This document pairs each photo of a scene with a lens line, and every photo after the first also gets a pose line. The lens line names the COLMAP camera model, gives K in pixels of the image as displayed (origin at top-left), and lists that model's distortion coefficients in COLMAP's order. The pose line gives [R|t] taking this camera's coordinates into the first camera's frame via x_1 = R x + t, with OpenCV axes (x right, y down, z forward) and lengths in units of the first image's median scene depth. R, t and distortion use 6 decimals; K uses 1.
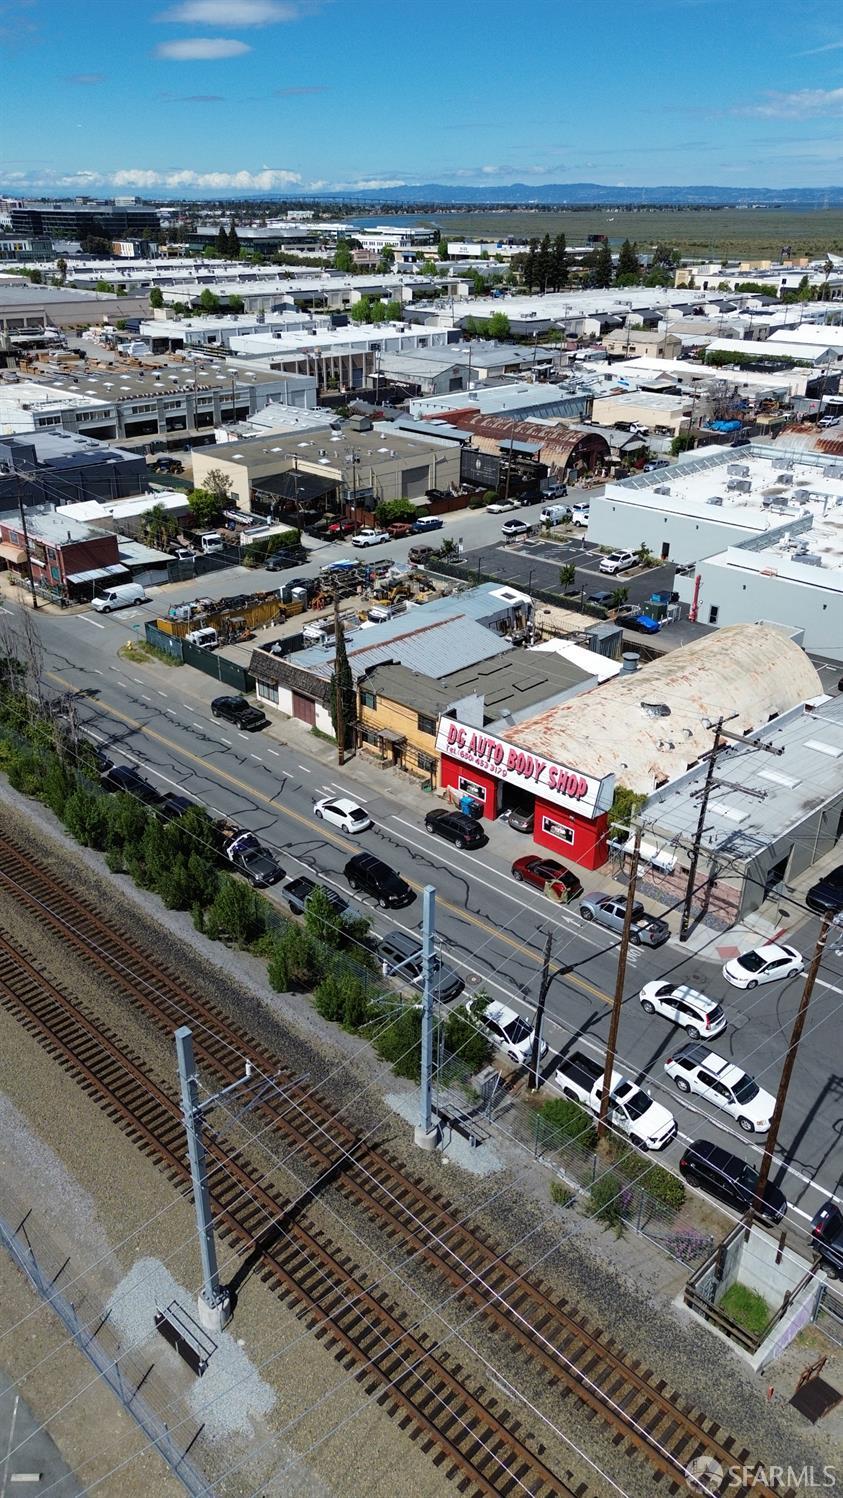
lens RADIAL K [[1062.6, 0, 417.4], [0, 1062.6, 742.5], [0, 0, 1]] dist [0.039332, -0.029177]
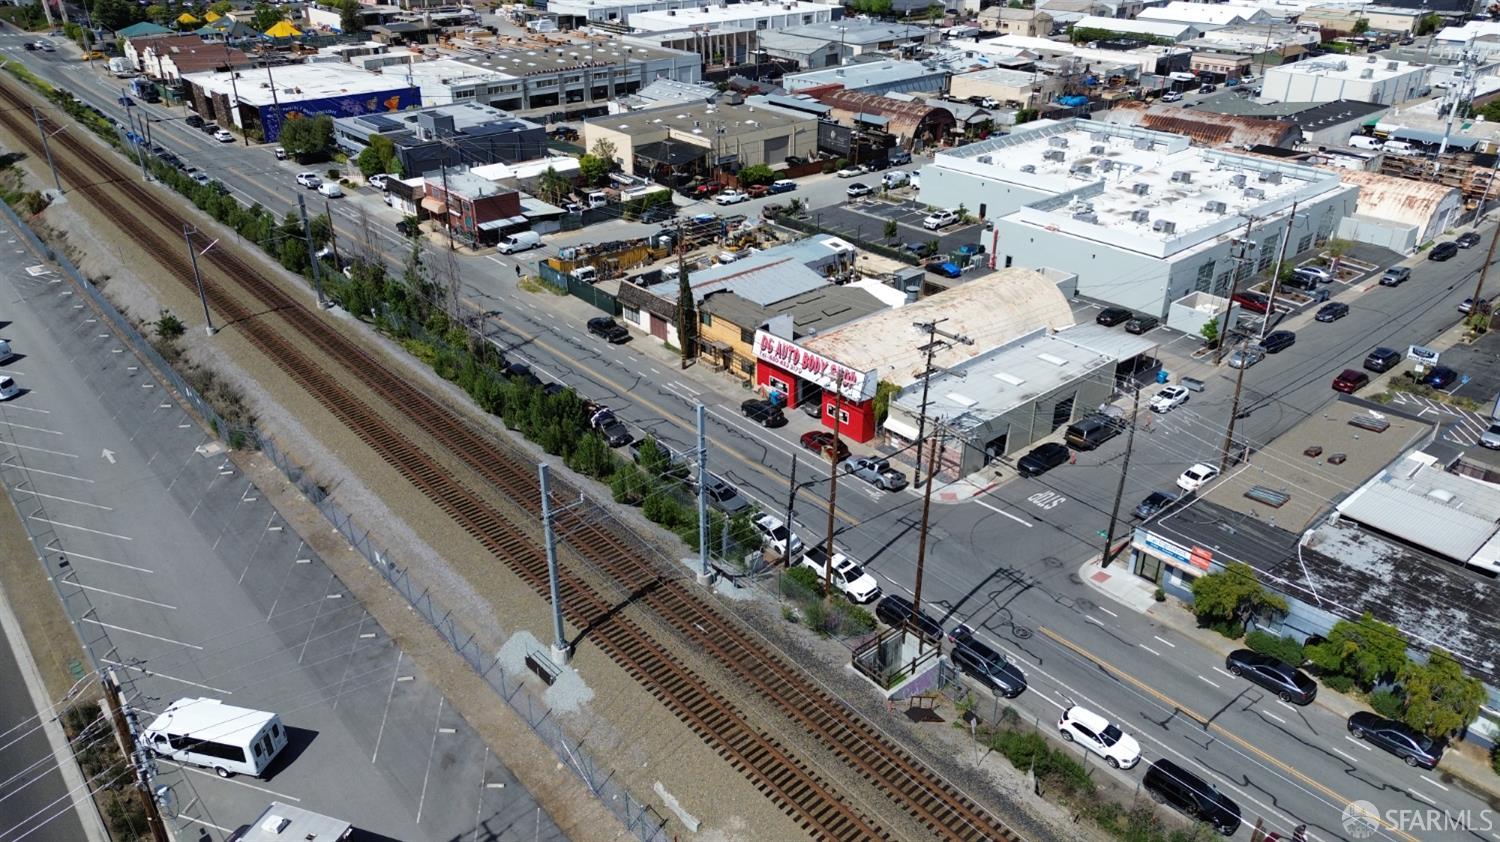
lens RADIAL K [[1064.1, 0, 754.8], [0, 1064.1, 420.8], [0, 0, 1]] dist [0.039332, -0.029177]
pose [[0.998028, 0.023500, -0.058201, 0.081415], [-0.022959, 0.999687, 0.009947, 0.062119], [0.058416, -0.008591, 0.998255, -0.257896]]
